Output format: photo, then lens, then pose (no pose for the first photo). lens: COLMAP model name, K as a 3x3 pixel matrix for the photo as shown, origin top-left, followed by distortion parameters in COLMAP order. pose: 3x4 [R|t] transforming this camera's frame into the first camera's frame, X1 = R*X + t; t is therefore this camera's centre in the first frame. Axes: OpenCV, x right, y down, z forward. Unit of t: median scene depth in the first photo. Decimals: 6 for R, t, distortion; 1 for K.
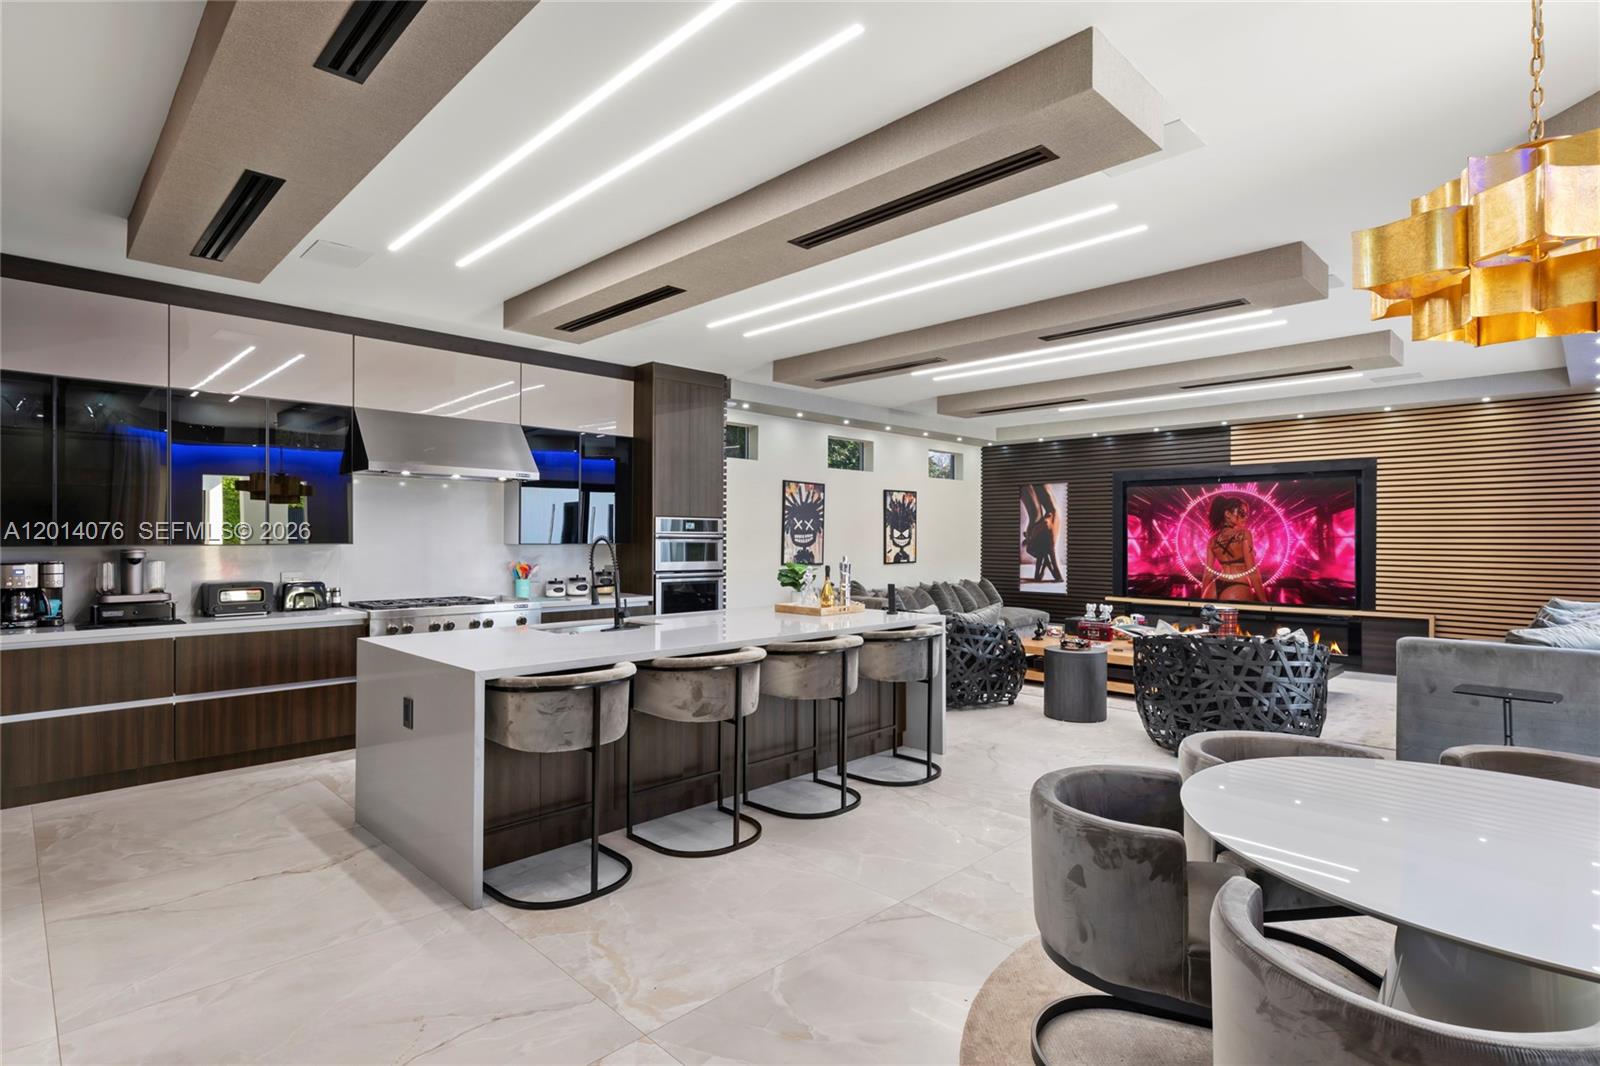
lens RADIAL K [[794.9, 0, 800.8], [0, 794.9, 533.2], [0, 0, 1]] dist [0.001246, -0.000839]
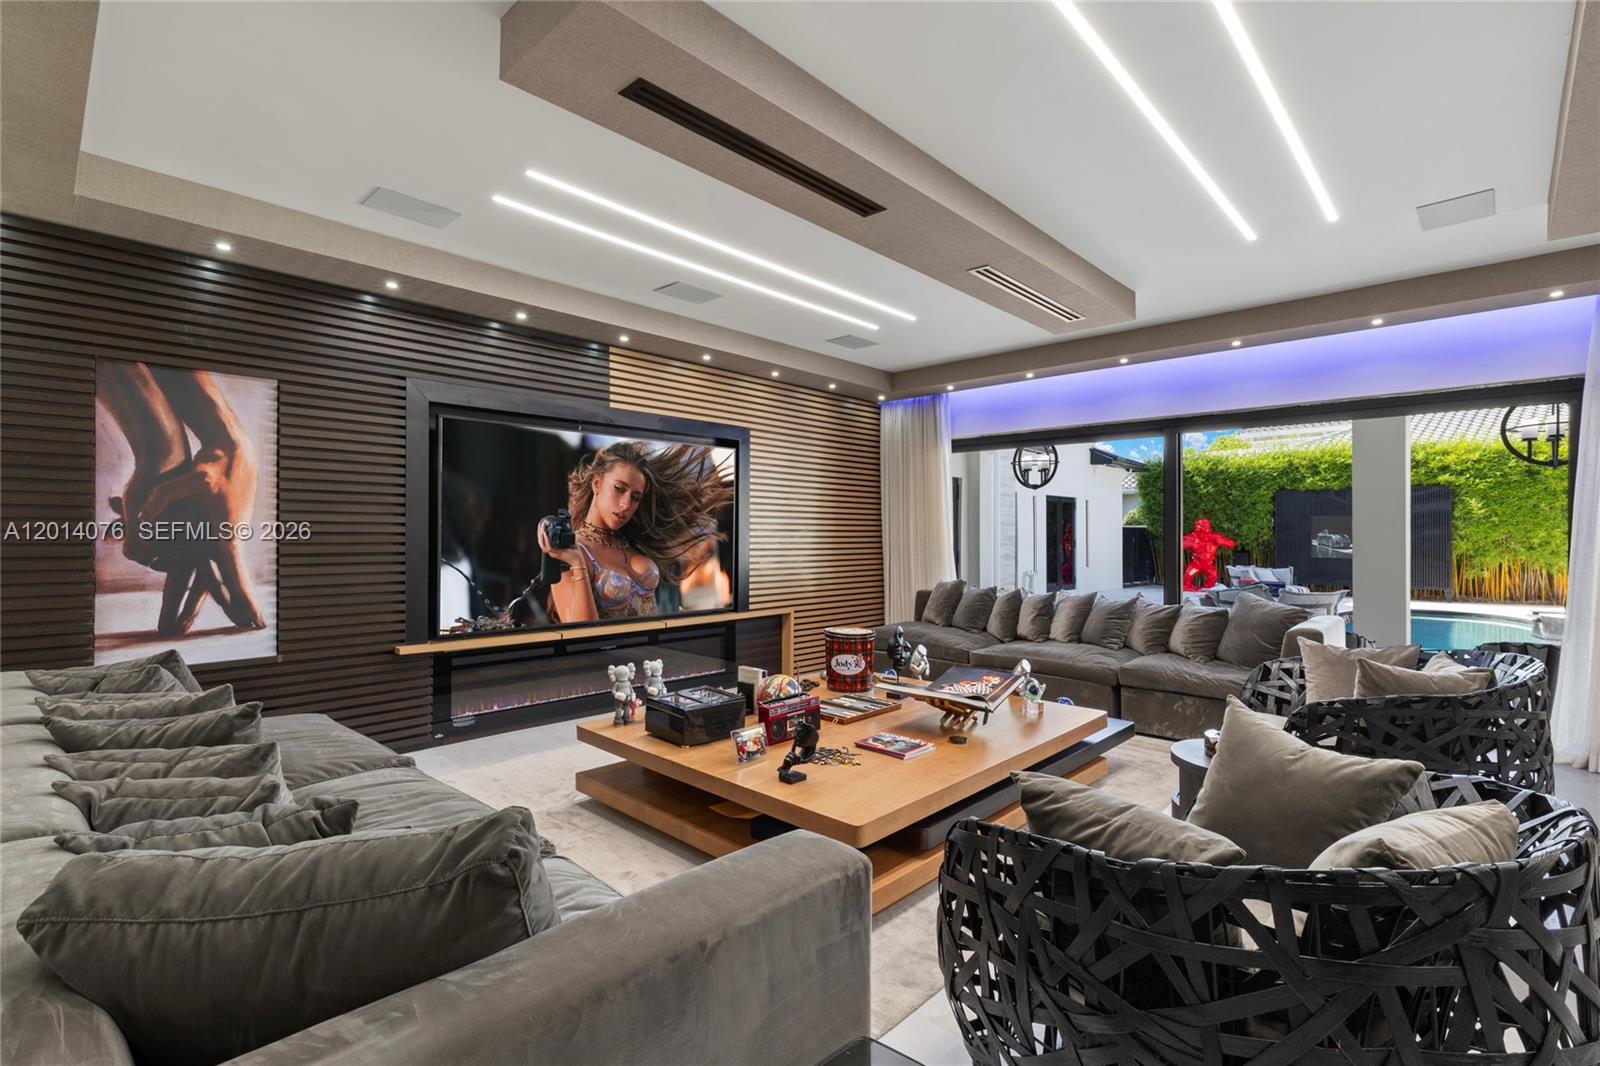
lens RADIAL K [[735.1, 0, 804.5], [0, 735.1, 536.4], [0, 0, 1]] dist [0.004077, 0.000186]
pose [[-0.030379, -0.009313, 0.999495, -0.066486], [-0.012656, 0.999880, 0.008932, 0.013021], [-0.999458, -0.012378, -0.030493, 1.101275]]
